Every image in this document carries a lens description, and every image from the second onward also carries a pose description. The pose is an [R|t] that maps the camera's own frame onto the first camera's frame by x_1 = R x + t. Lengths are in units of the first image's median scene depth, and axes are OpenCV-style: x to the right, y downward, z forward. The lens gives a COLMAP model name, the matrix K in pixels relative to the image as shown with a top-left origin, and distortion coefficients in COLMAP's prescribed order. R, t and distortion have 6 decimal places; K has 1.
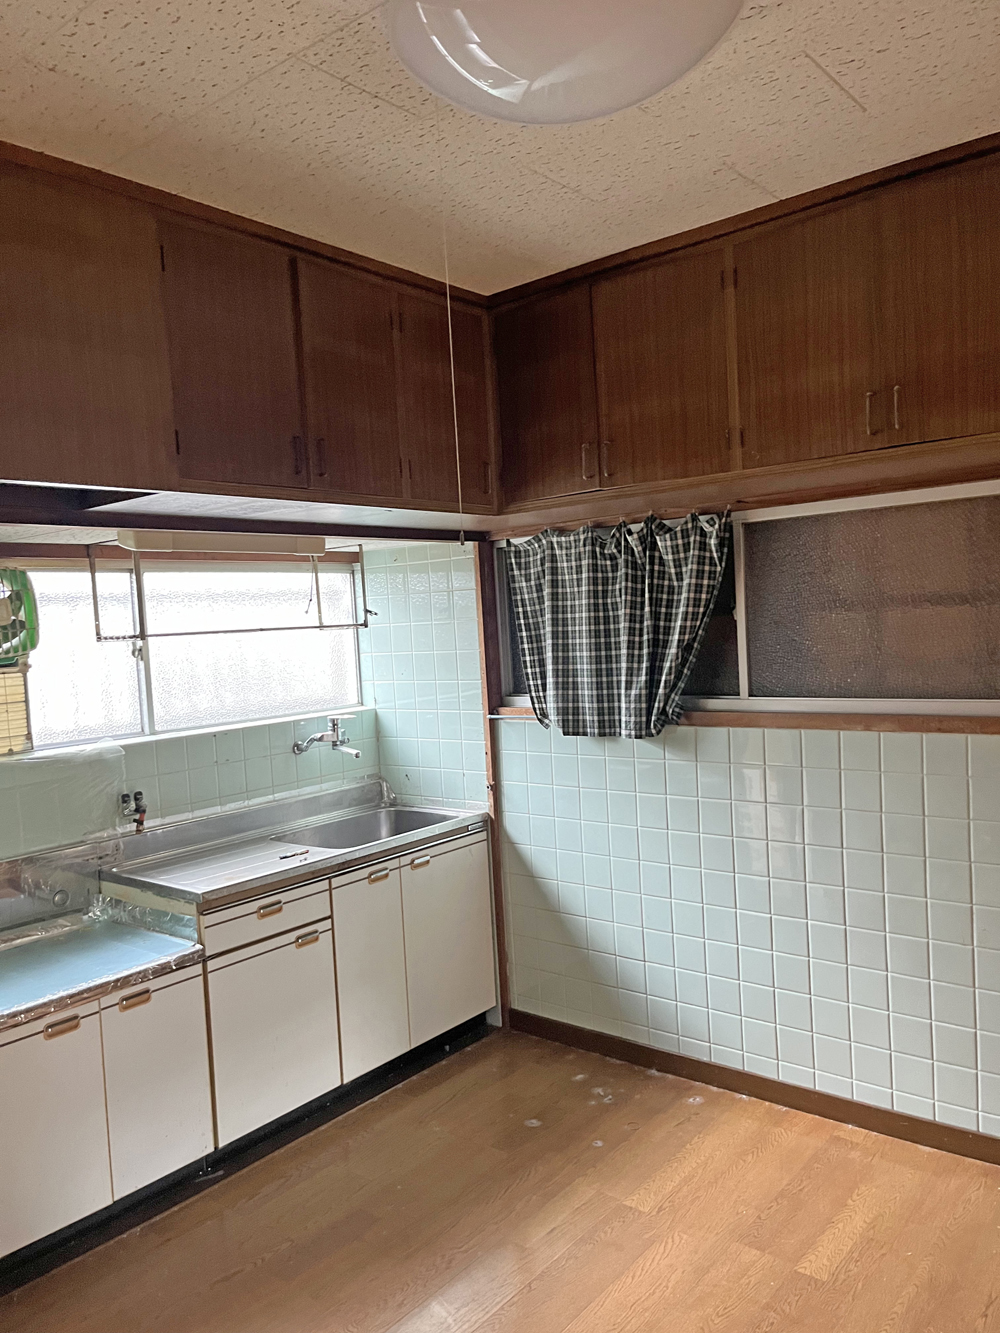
lens RADIAL K [[1013.0, 0, 498.5], [0, 1013.0, 666.8], [0, 0, 1]] dist [0.002157, -0.002135]
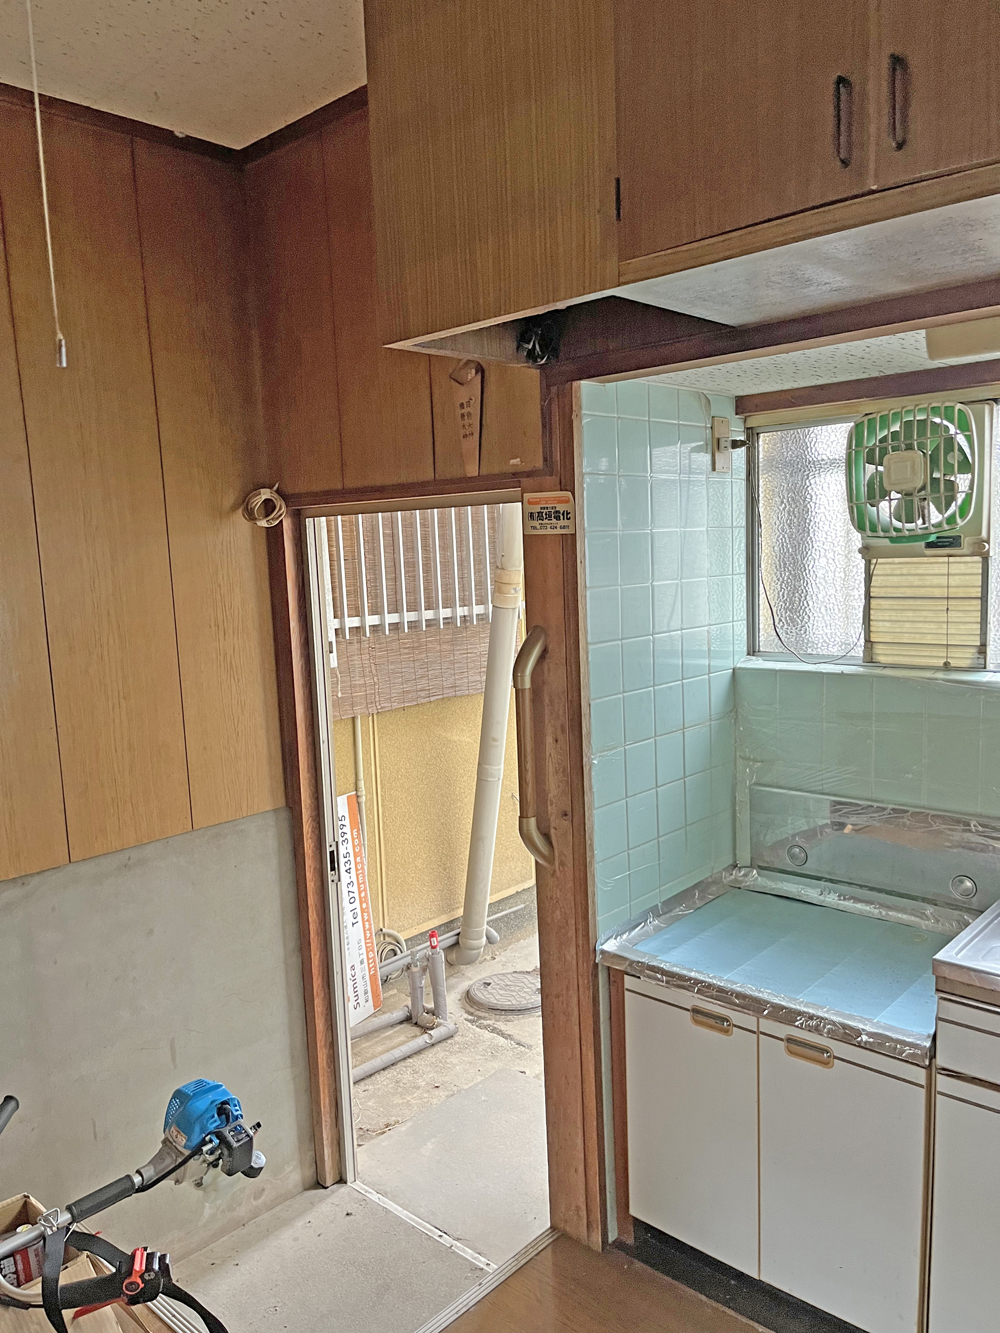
lens RADIAL K [[1013.0, 0, 498.5], [0, 1013.0, 671.8], [0, 0, 1]] dist [0.002157, -0.002135]
pose [[-0.060149, 0.179875, -0.981849, 0.263543], [-0.007068, 0.983528, 0.180615, -0.042773], [0.998164, 0.017803, -0.057887, 0.778098]]
